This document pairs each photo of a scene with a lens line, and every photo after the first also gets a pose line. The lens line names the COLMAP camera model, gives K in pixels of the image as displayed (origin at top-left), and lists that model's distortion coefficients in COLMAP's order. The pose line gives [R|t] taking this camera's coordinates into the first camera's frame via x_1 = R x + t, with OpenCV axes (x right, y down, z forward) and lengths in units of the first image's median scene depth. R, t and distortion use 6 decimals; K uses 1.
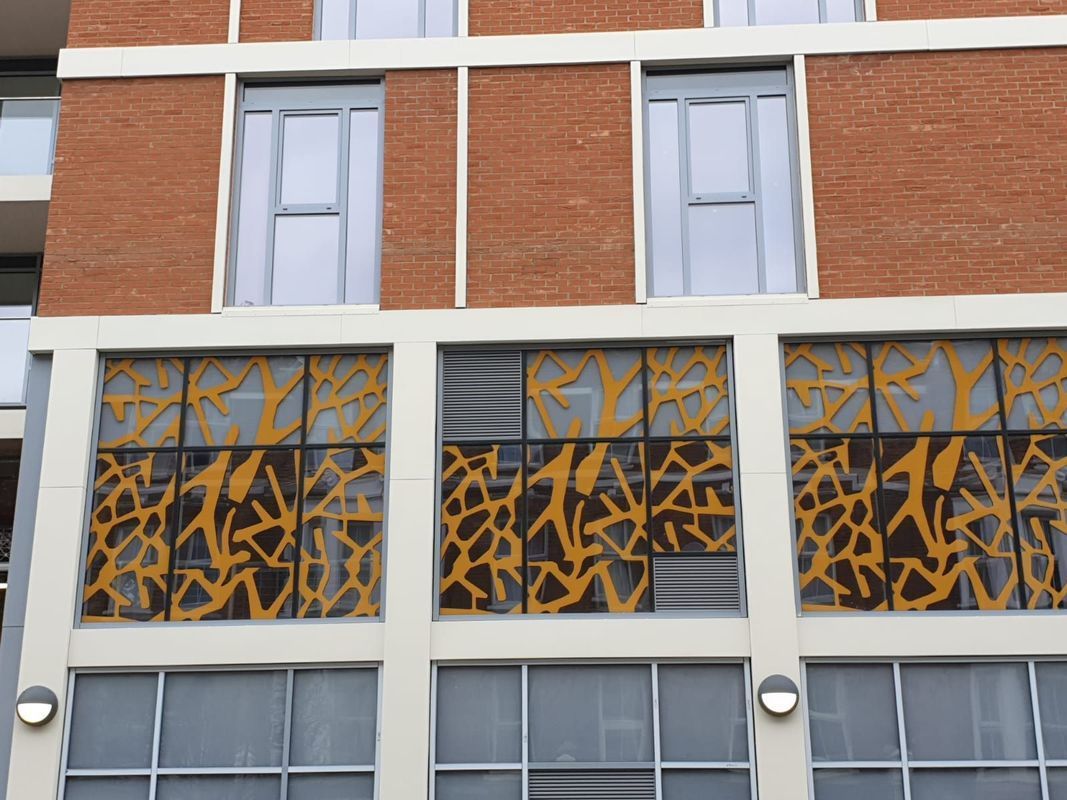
lens RADIAL K [[1465.6, 0, 532.2], [0, 1465.6, 433.3], [0, 0, 1]] dist [0.314578, -1.189475]
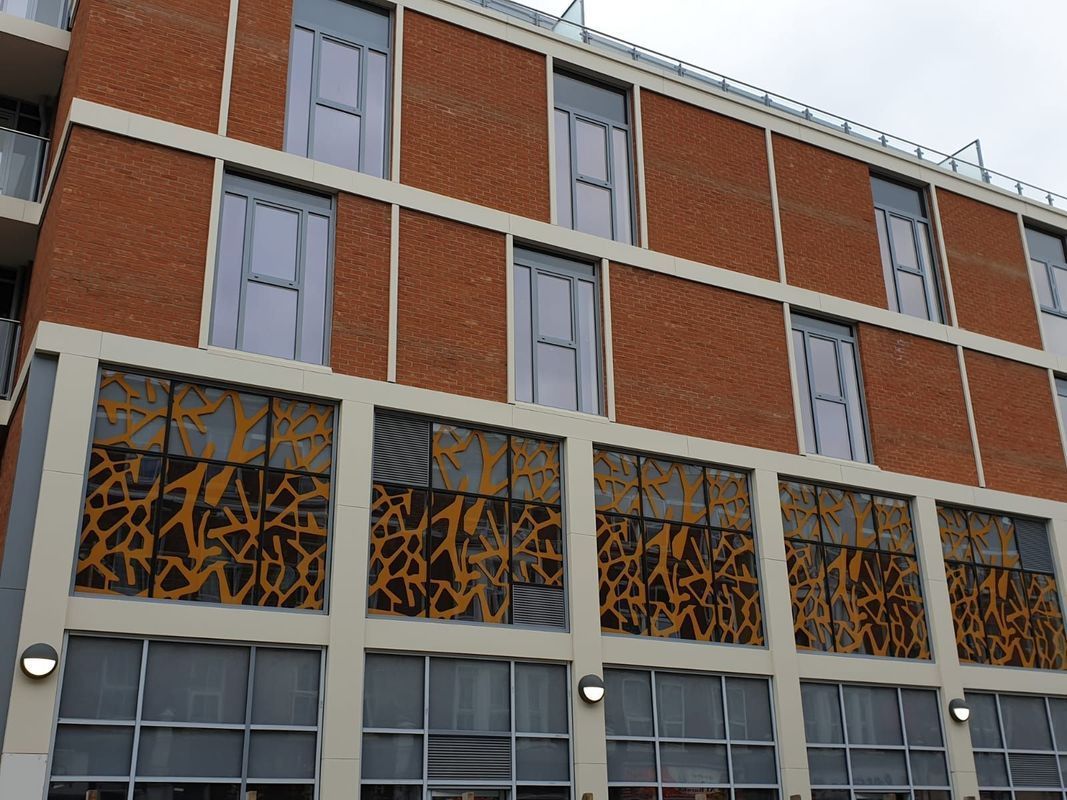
lens RADIAL K [[1150.4, 0, 533.5], [0, 1150.4, 400.0], [0, 0, 1]] dist [0.225220, -0.670467]
pose [[0.849383, 0.179293, 0.496389, -0.478720], [-0.153013, 0.983790, -0.093515, 0.009740], [-0.505109, 0.003476, 0.863048, 0.025146]]
